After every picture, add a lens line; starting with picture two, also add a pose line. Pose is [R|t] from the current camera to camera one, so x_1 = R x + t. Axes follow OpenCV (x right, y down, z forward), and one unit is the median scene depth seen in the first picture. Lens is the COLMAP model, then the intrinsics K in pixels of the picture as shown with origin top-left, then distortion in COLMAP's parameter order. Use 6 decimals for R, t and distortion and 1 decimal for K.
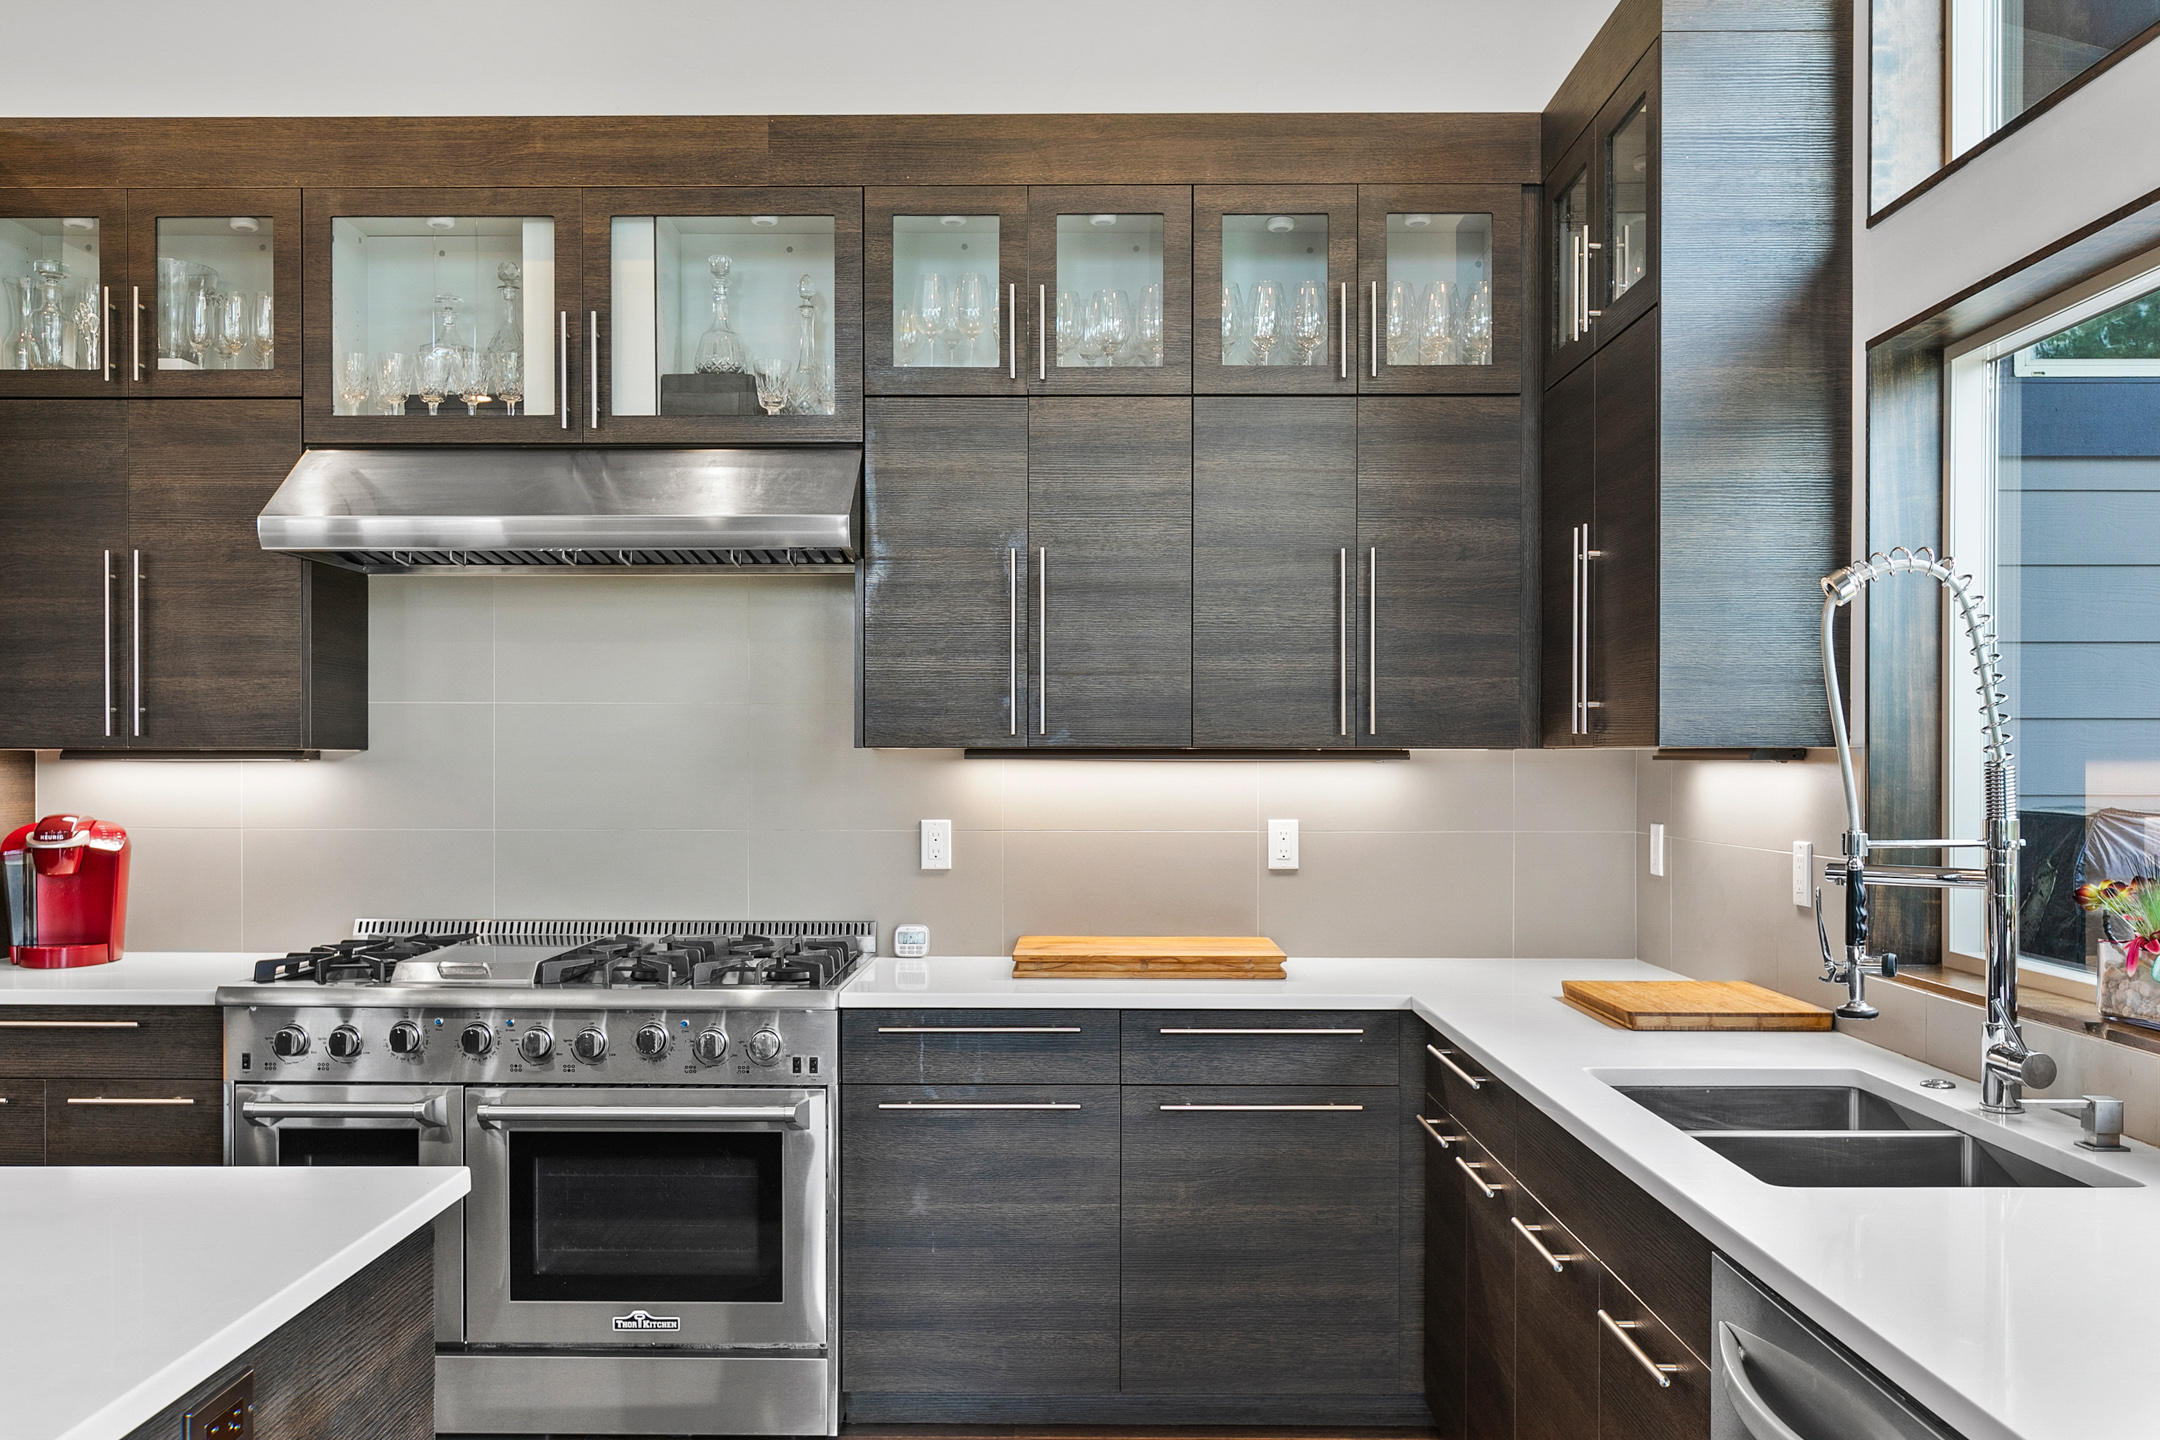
lens RADIAL K [[1793.6, 0, 1076.5], [0, 1793.6, 773.6], [0, 0, 1]] dist [-0.009687, 0.003855]
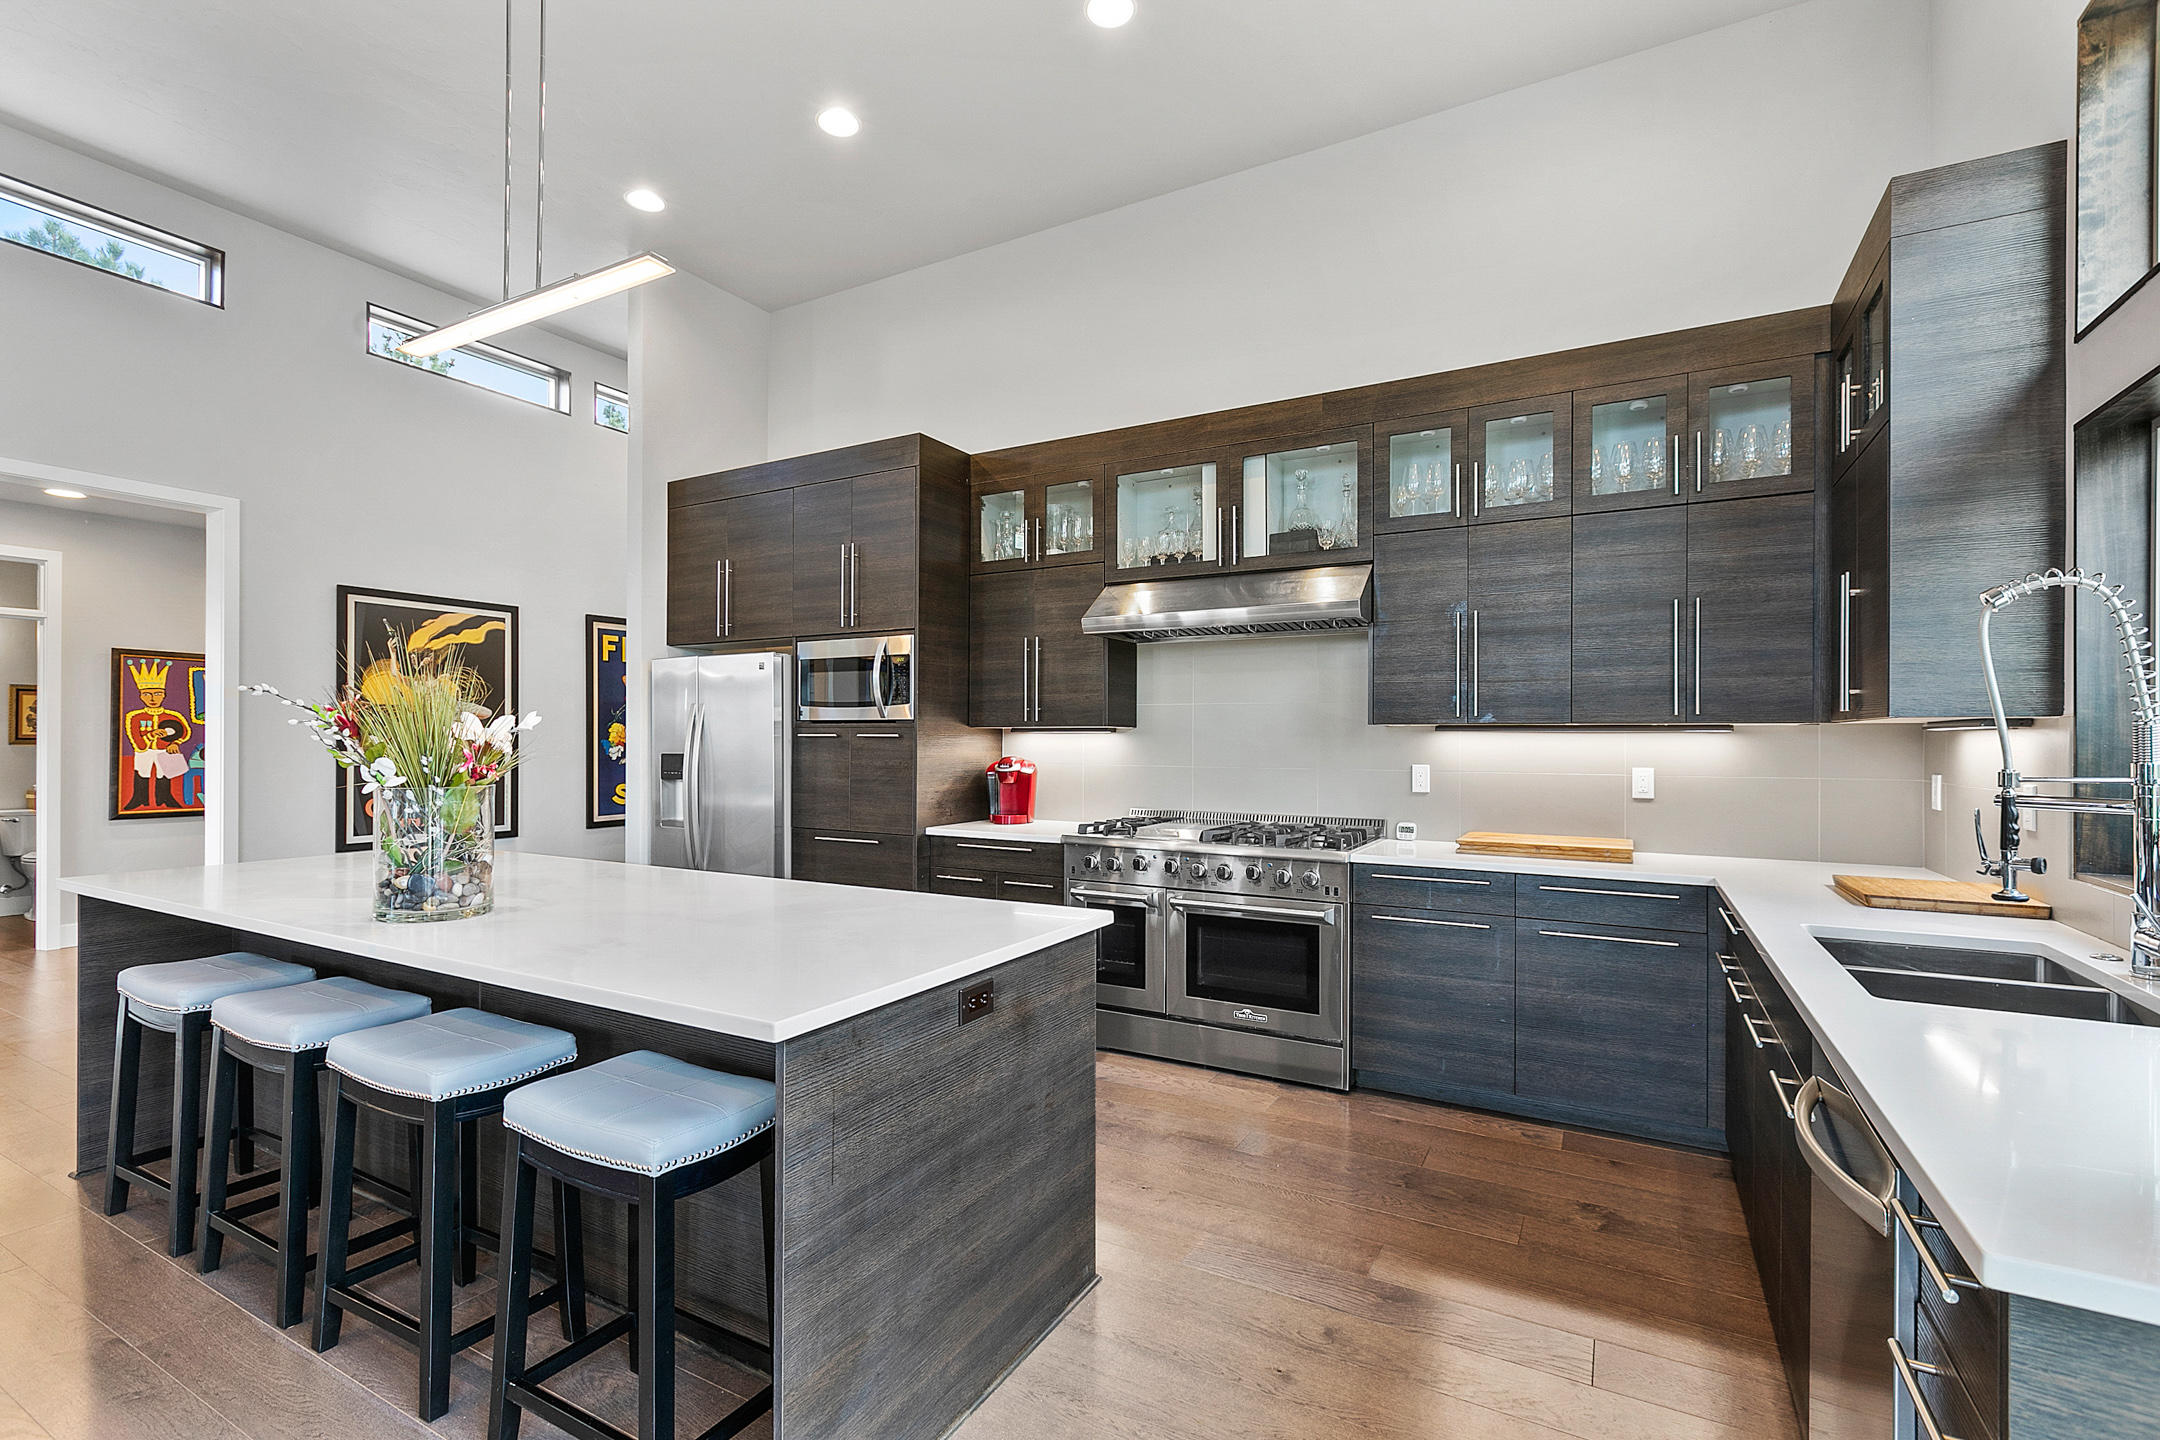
lens RADIAL K [[966.1, 0, 1077.5], [0, 966.1, 739.7], [0, 0, 1]] dist [-0.000631, 0.000052]
pose [[0.875373, 0.001871, -0.483445, 0.097454], [-0.006644, 0.999945, -0.008161, 0.011580], [0.483403, 0.010356, 0.875337, -0.022792]]
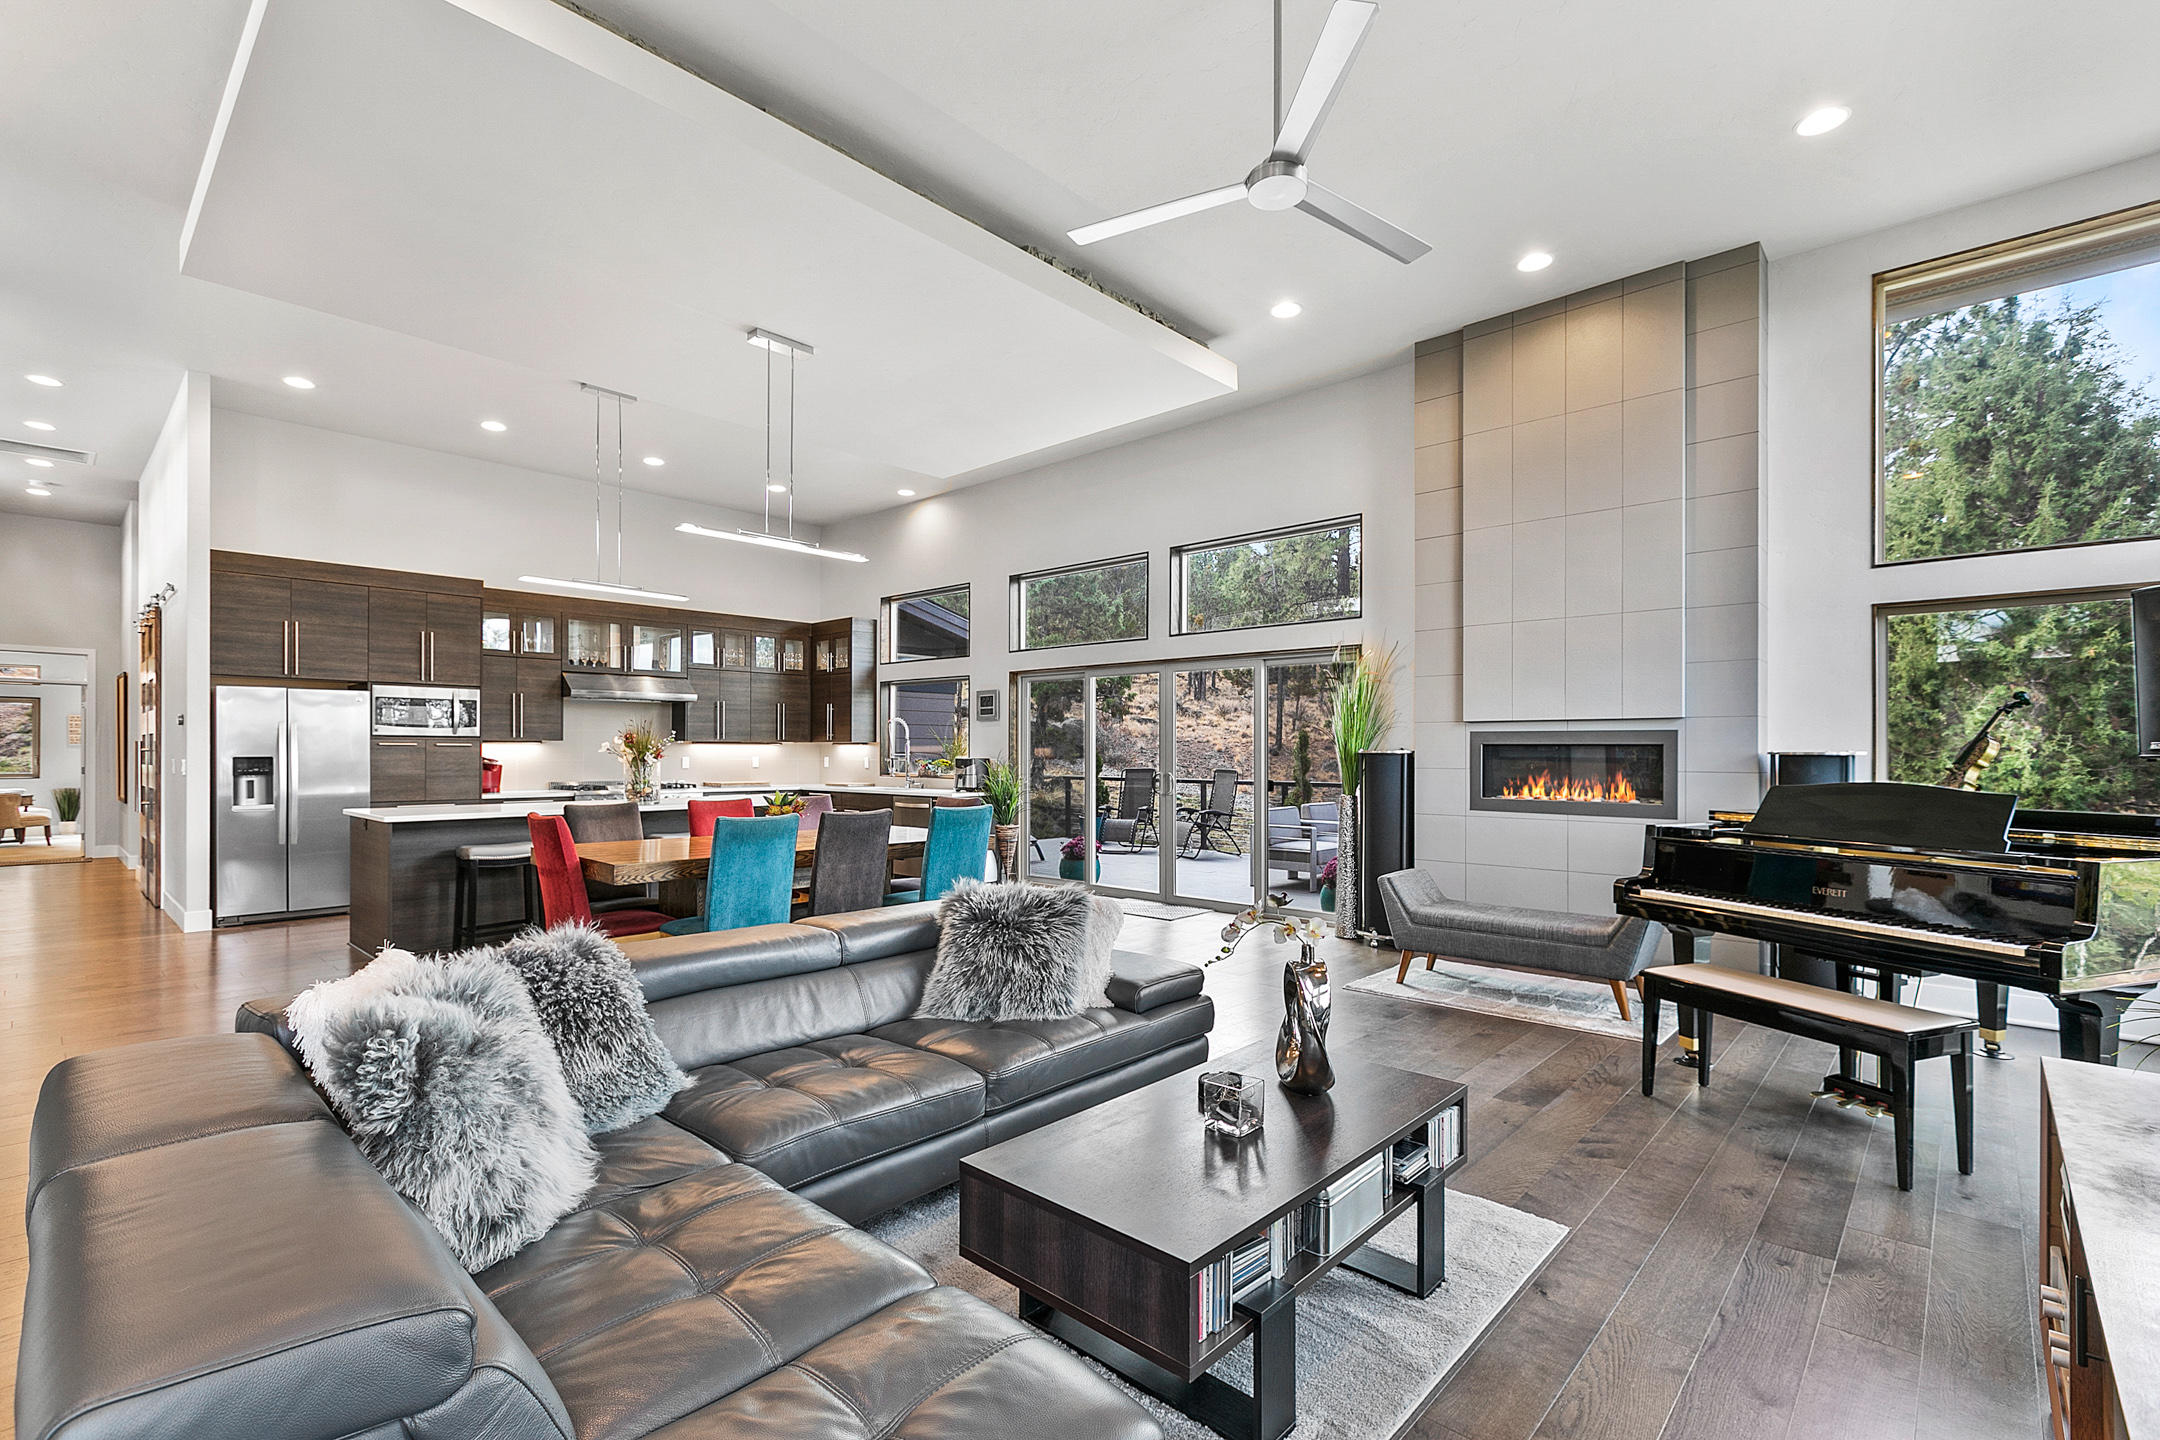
lens RADIAL K [[958.4, 0, 1075.6], [0, 958.4, 747.3], [0, 0, 1]] dist [0.001019, -0.000012]
pose [[0.672376, 0.003451, 0.740202, -1.328761], [0.002081, 0.999976, -0.006552, 0.020252], [-0.740207, 0.005945, 0.672353, -1.508002]]
